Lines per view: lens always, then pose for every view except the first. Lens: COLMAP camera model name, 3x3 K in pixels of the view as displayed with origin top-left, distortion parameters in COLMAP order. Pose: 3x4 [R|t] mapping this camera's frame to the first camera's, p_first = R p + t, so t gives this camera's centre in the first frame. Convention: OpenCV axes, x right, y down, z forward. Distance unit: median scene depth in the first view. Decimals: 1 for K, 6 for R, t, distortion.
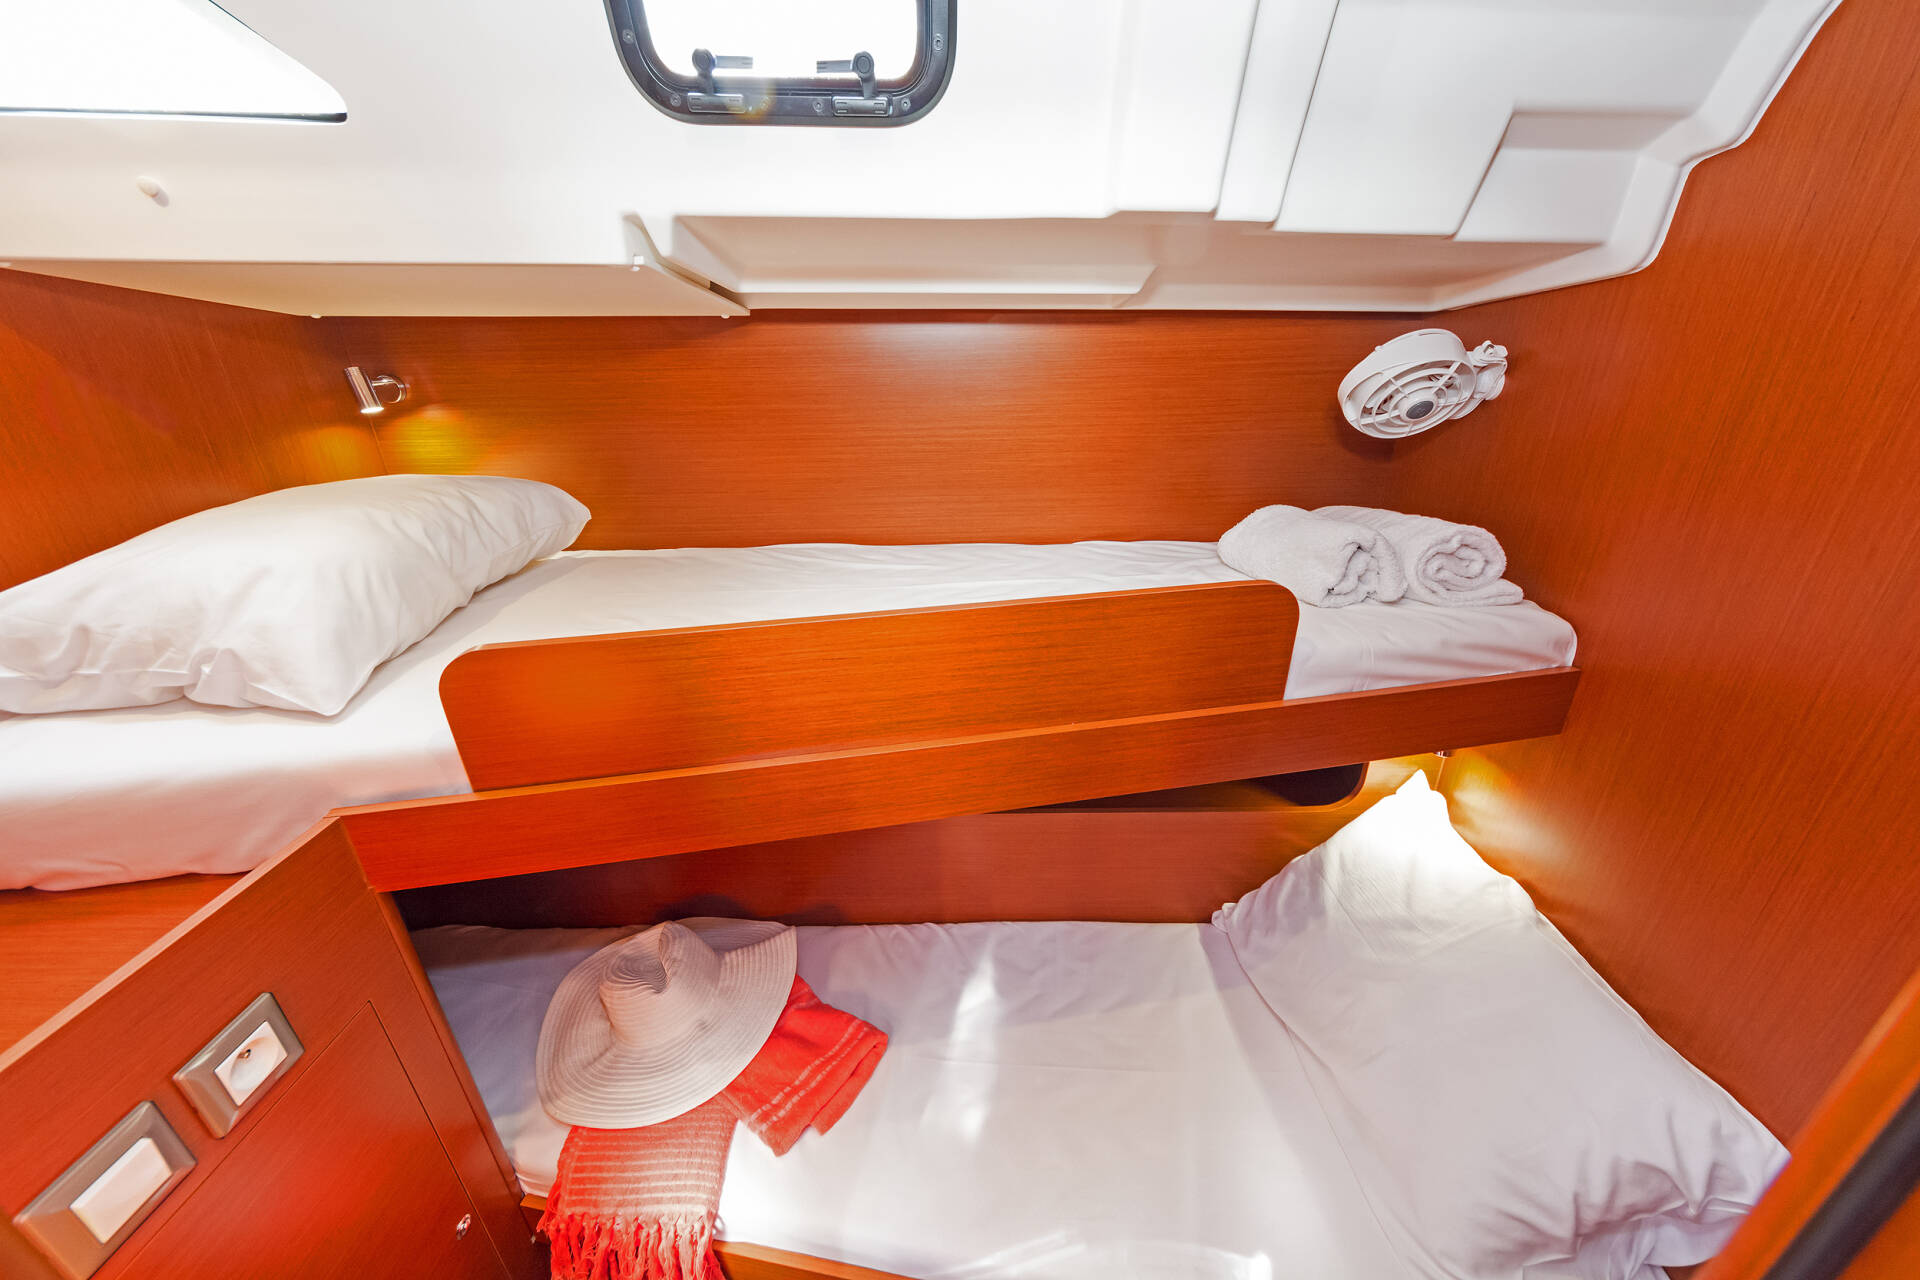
lens RADIAL K [[700.3, 0, 947.3], [0, 700.3, 648.3], [0, 0, 1]] dist [-0.000259, -0.000910]
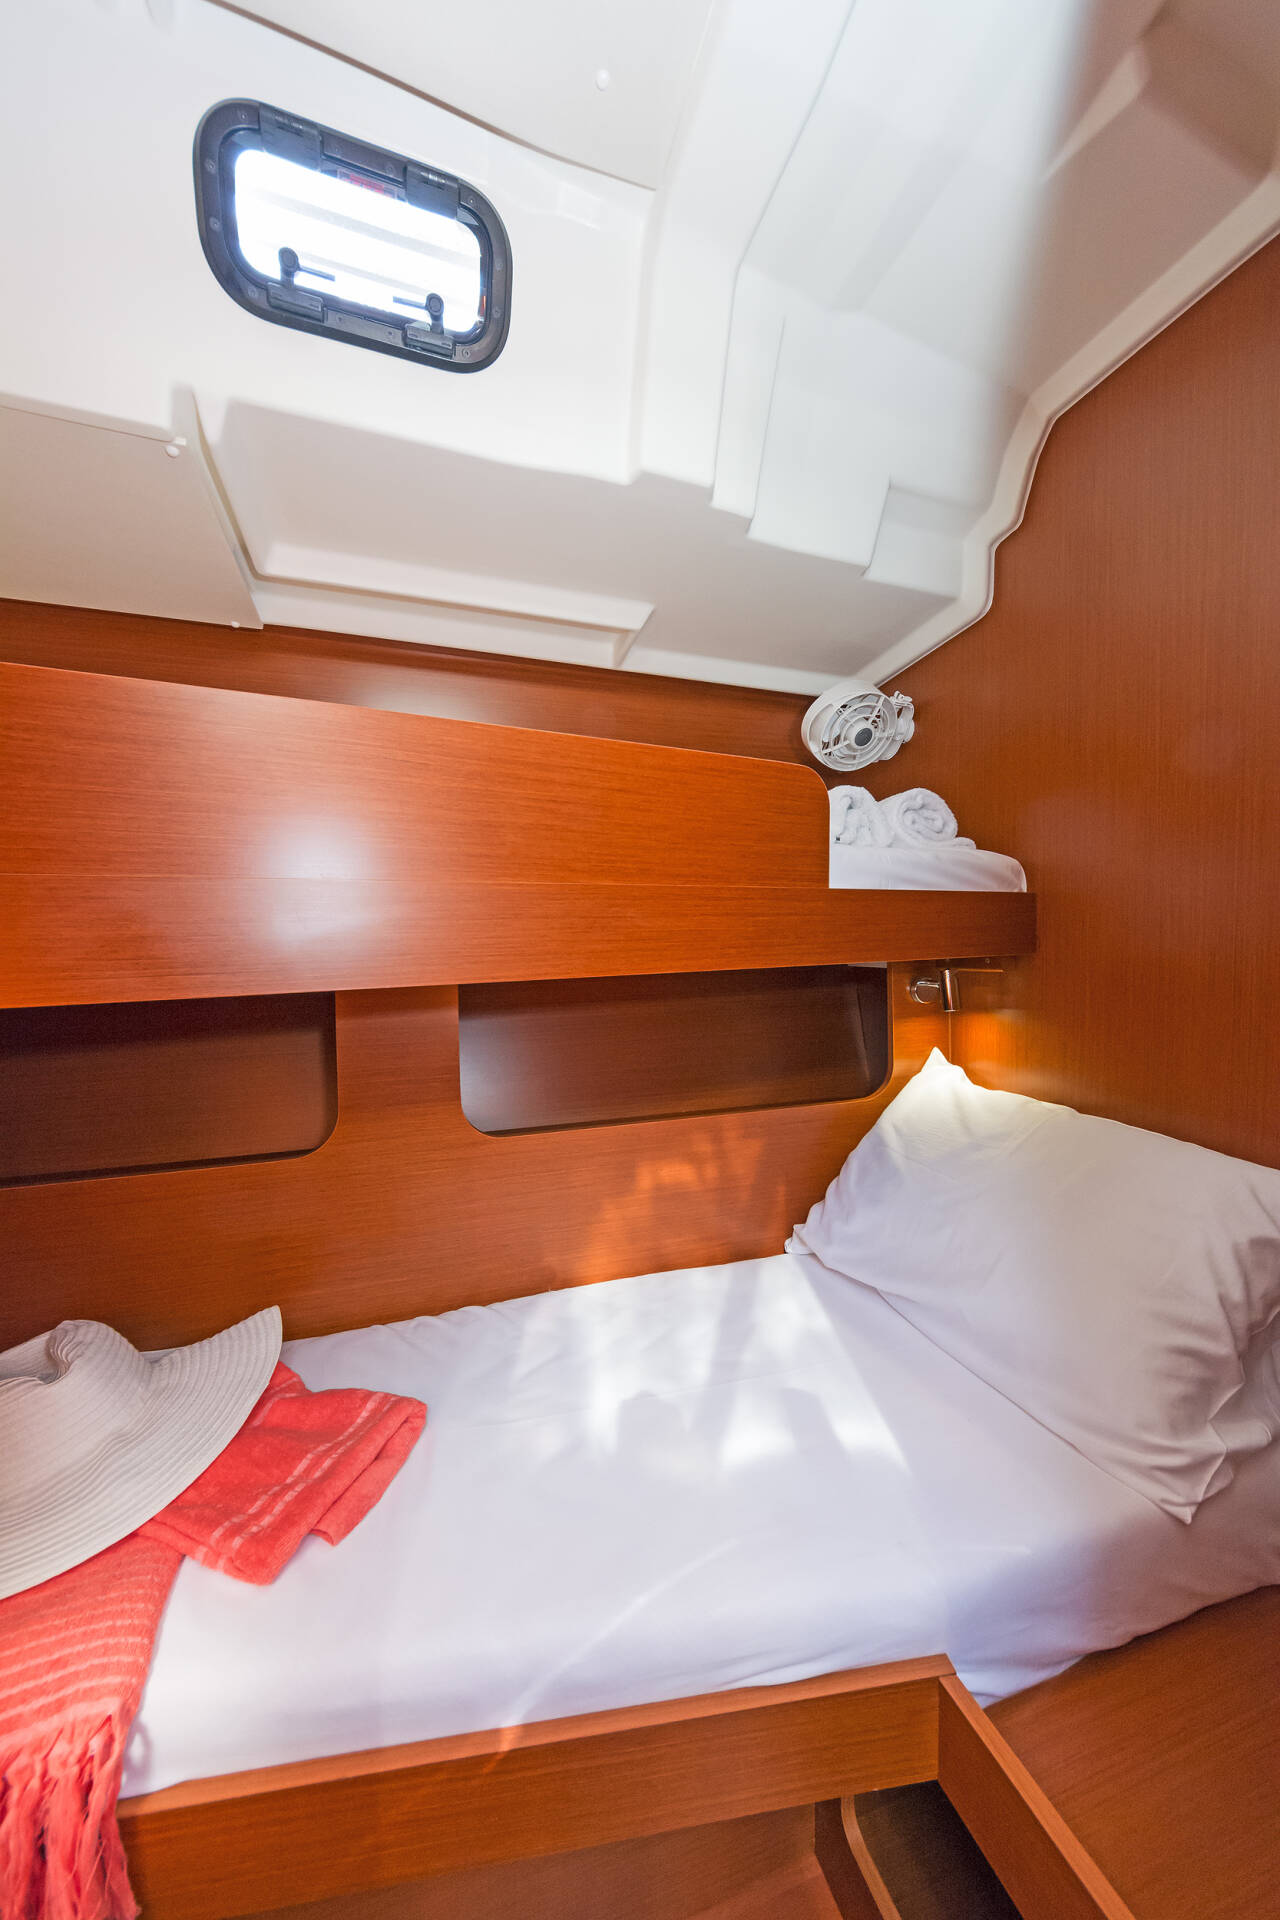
lens RADIAL K [[700.3, 0, 633.7], [0, 700.3, 957.8], [0, 0, 1]] dist [-0.000259, -0.000910]
pose [[0.950002, -0.002875, 0.312230, -0.119304], [0.116478, 0.931040, -0.345828, 0.453087], [-0.289704, 0.364905, 0.884825, 0.170006]]
